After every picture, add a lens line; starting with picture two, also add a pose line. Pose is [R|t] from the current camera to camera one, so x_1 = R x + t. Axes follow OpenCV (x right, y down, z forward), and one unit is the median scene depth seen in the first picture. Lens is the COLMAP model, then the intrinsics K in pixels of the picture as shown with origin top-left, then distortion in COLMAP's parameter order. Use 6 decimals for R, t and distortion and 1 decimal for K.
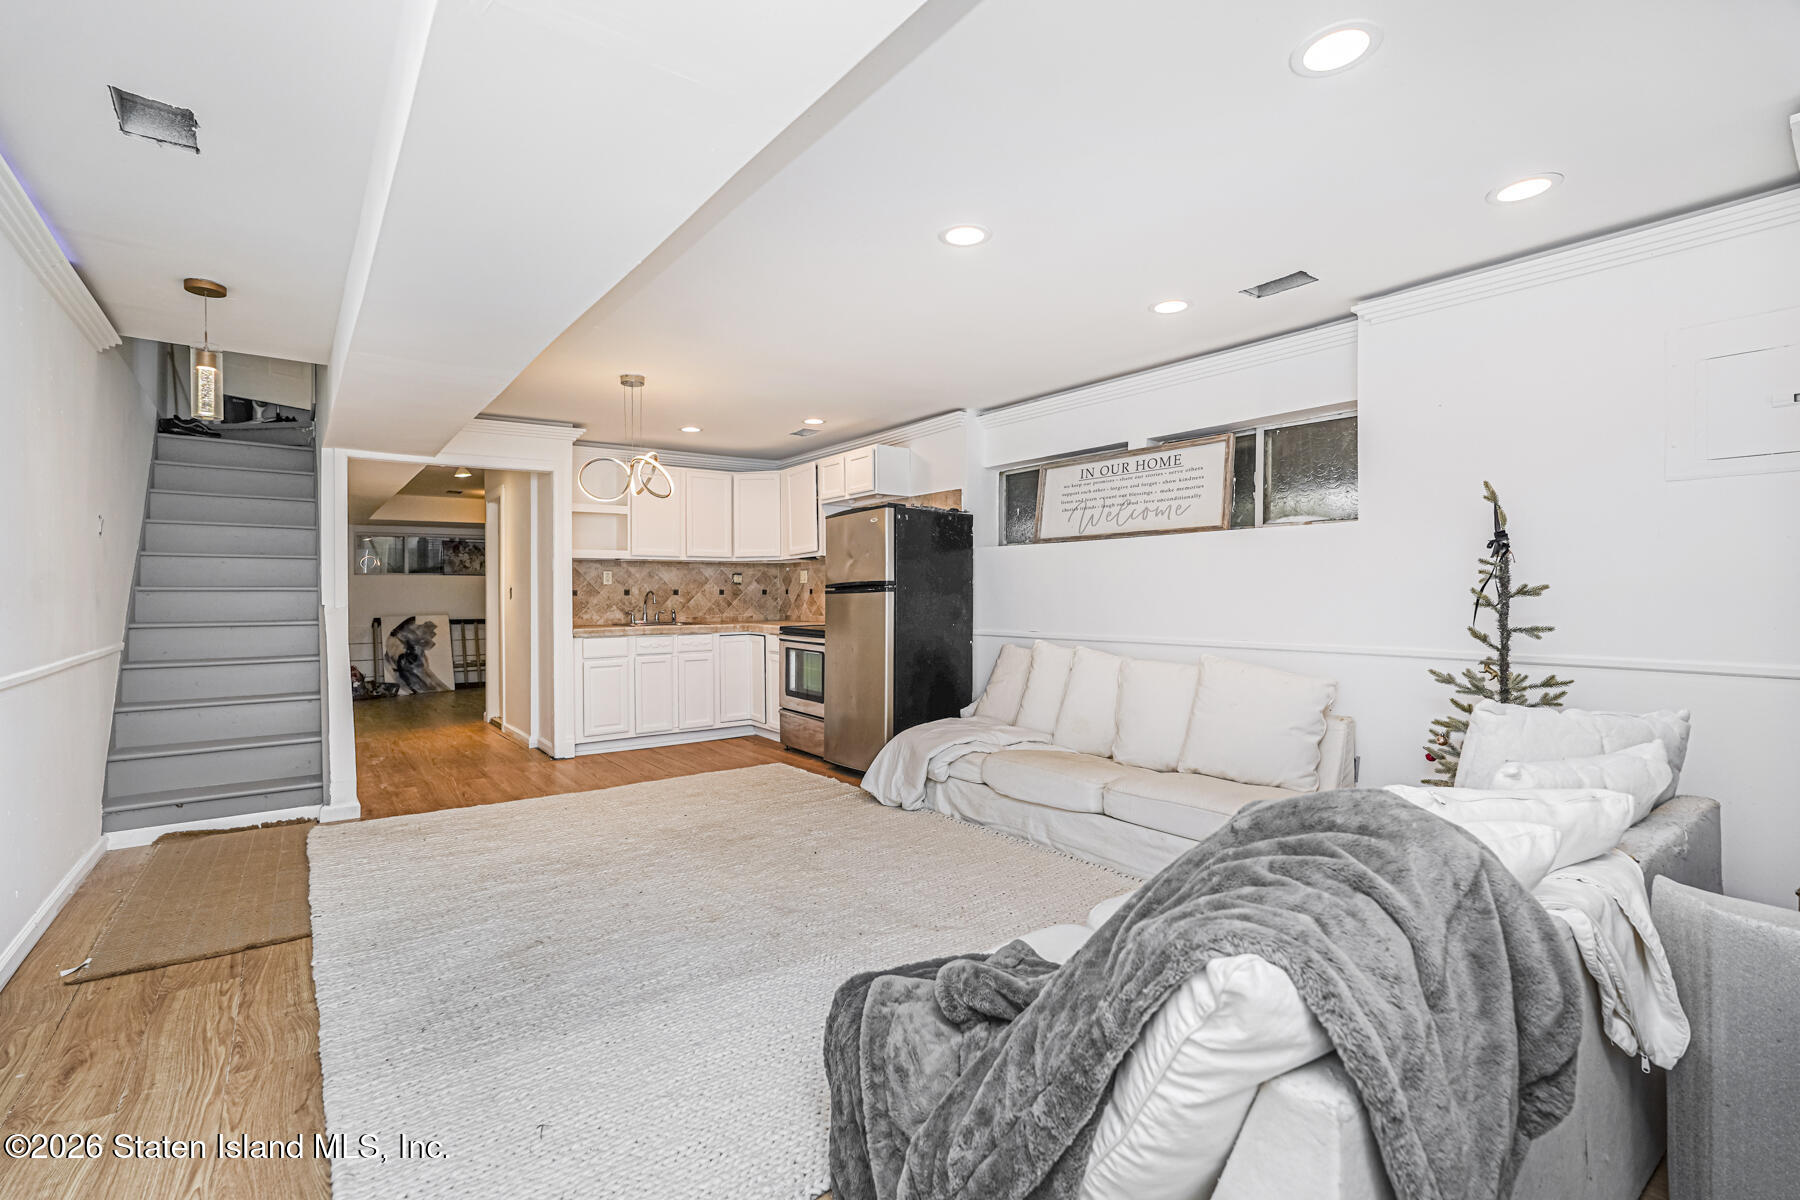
lens RADIAL K [[800.2, 0, 903.8], [0, 800.2, 593.8], [0, 0, 1]] dist [-0.001466, -0.000065]
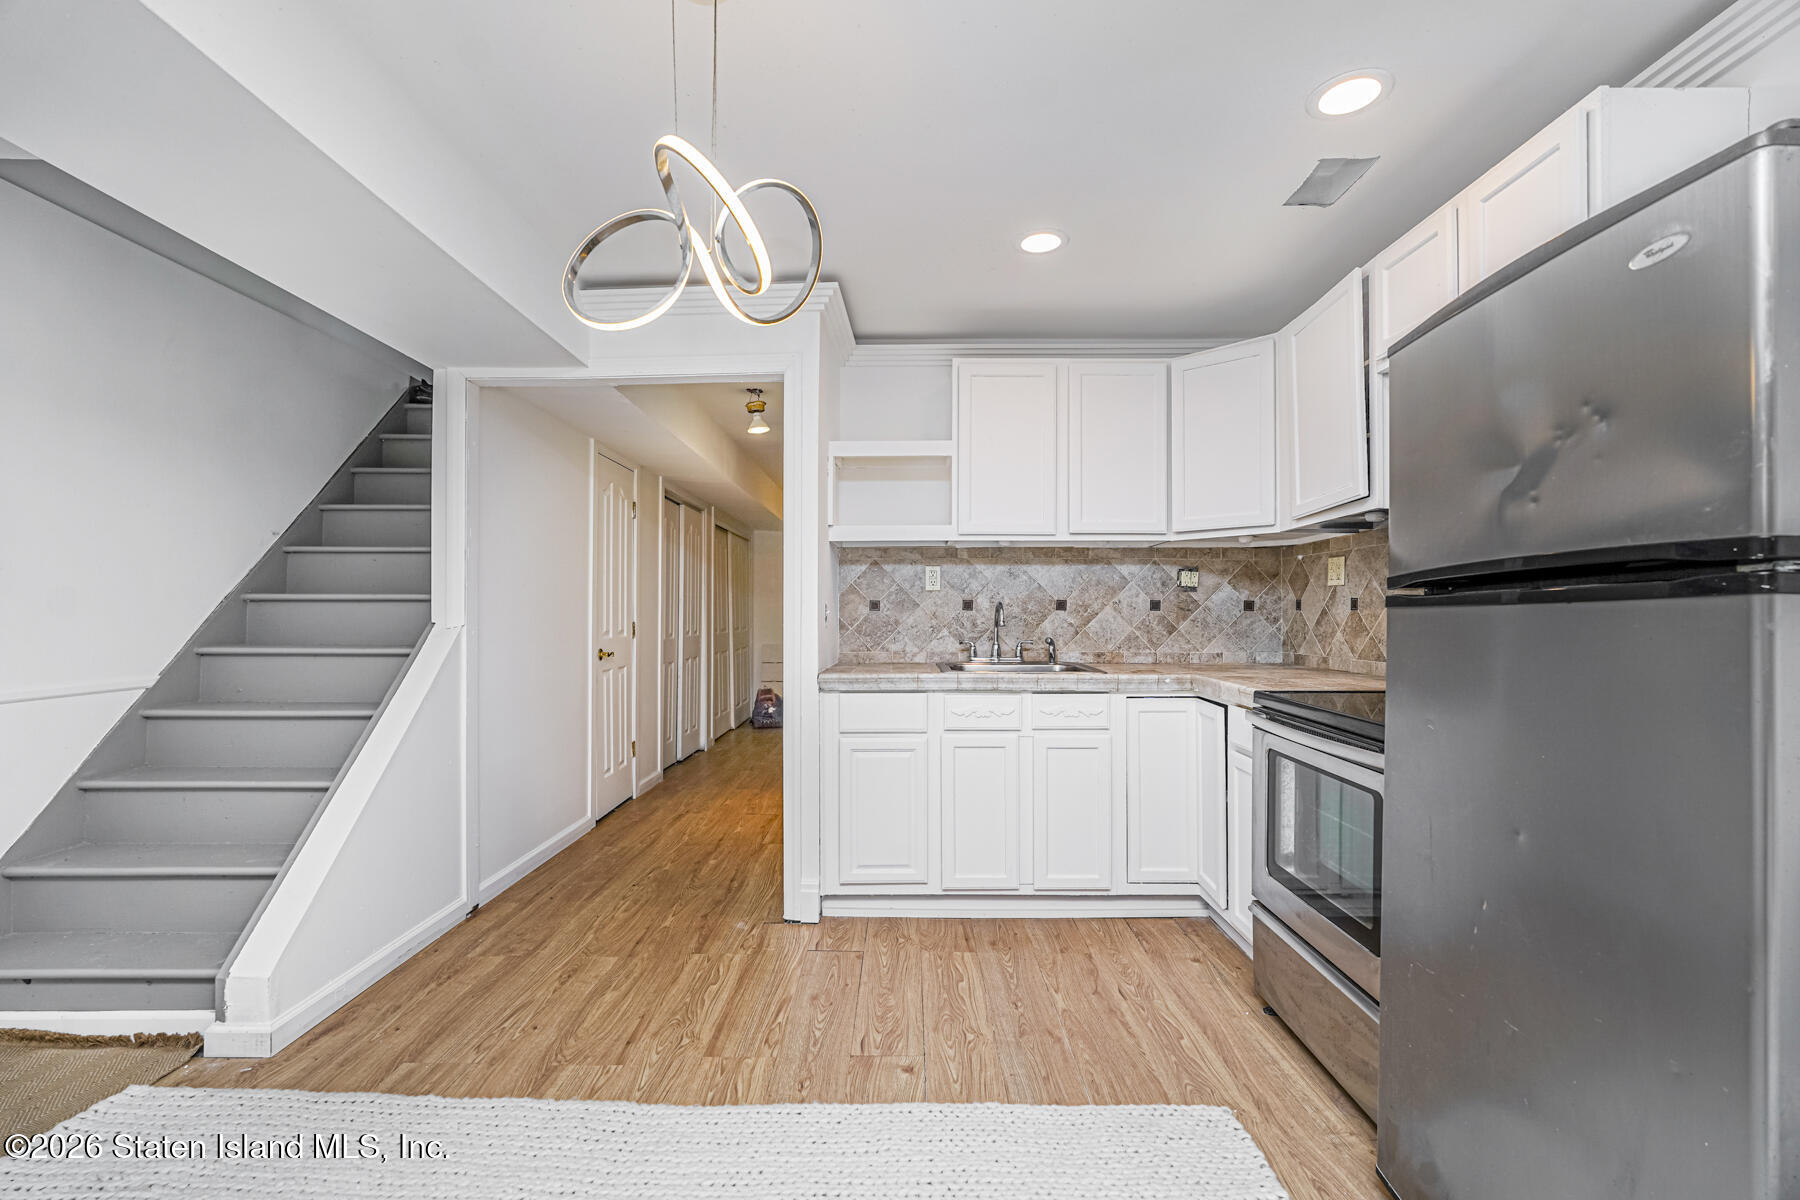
lens RADIAL K [[800.2, 0, 891.4], [0, 800.2, 609.2], [0, 0, 1]] dist [-0.001466, -0.000065]
pose [[0.787100, 0.004670, -0.616808, -0.050688], [-0.005734, 0.999984, 0.000254, 0.001390], [0.616799, 0.003337, 0.787114, 0.556208]]
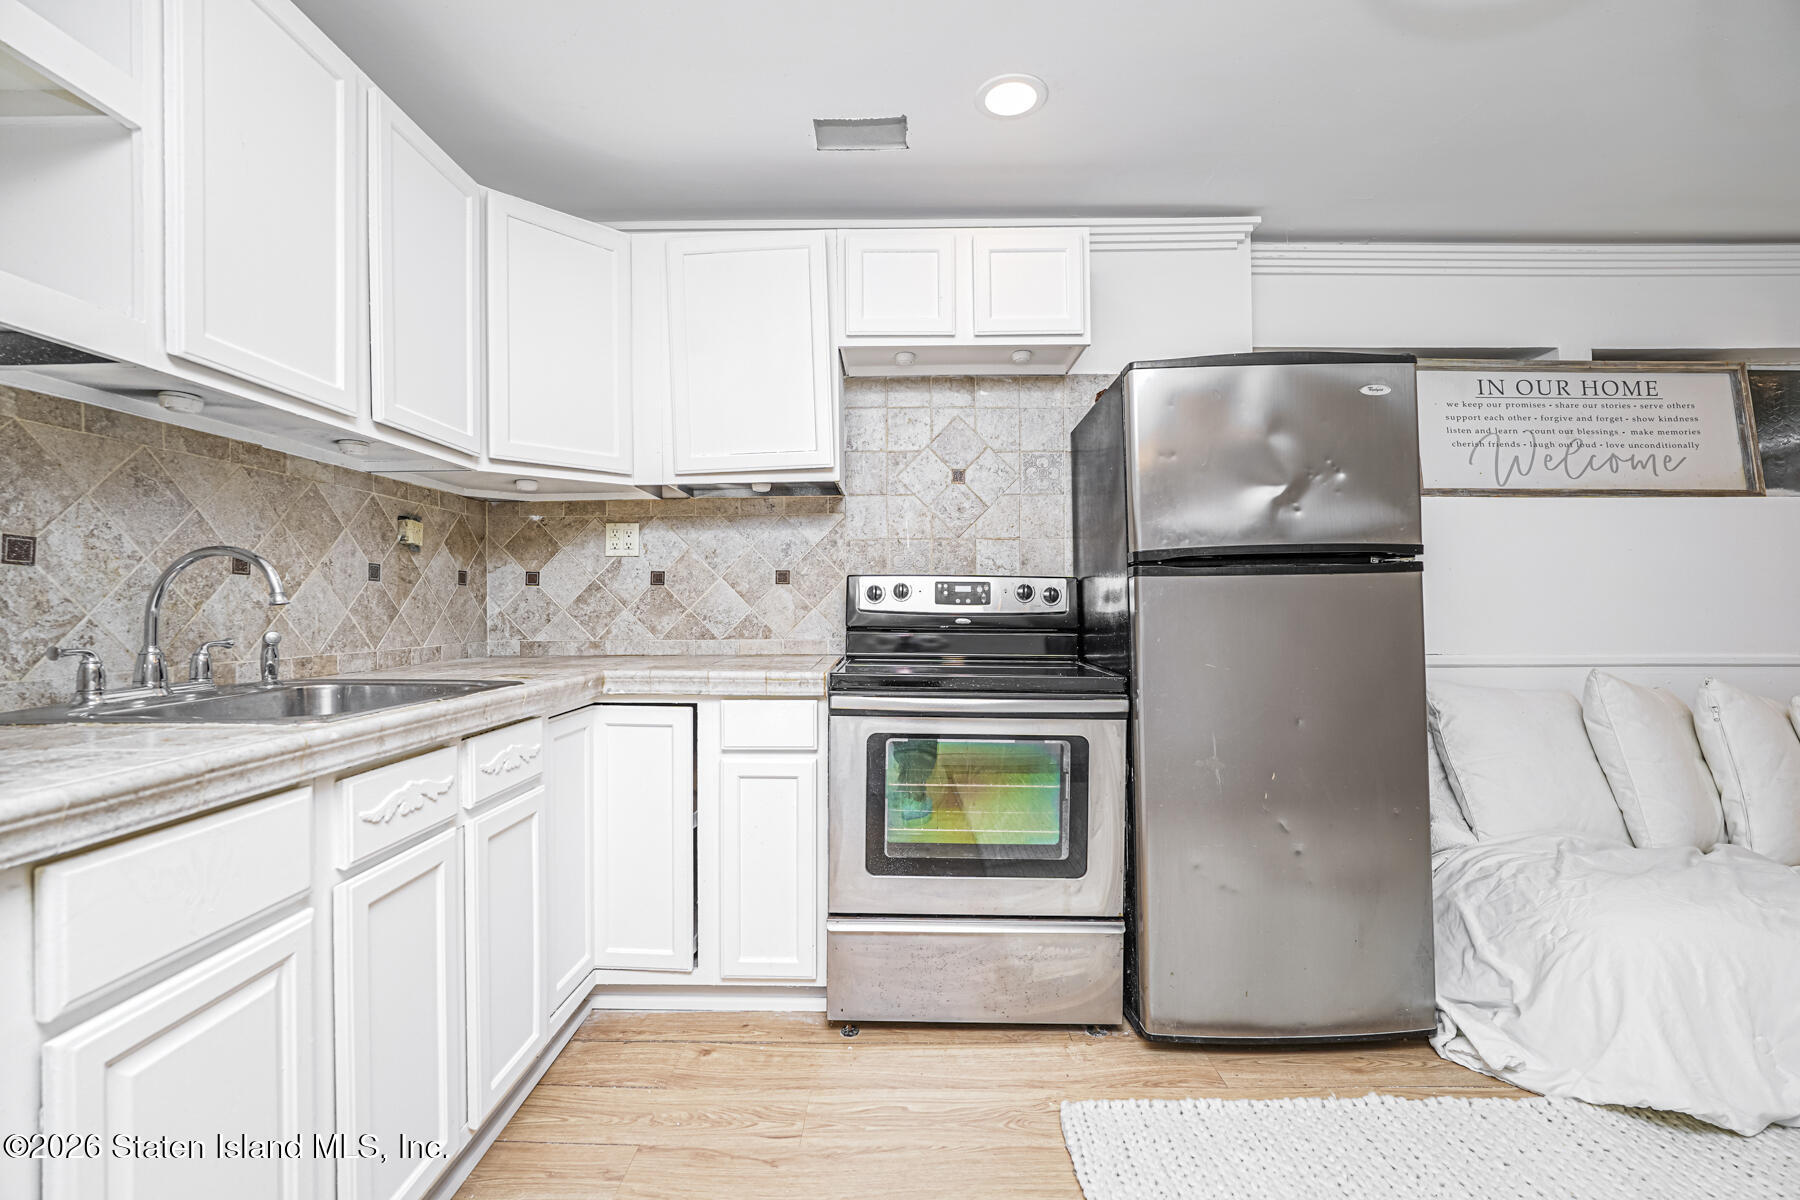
lens RADIAL K [[800.2, 0, 897.4], [0, 800.2, 606.6], [0, 0, 1]] dist [-0.001466, -0.000065]
pose [[0.608761, 0.003134, 0.793348, -0.390868], [-0.002113, 0.999995, -0.002328, 0.012739], [-0.793351, -0.000259, 0.608764, 0.741513]]
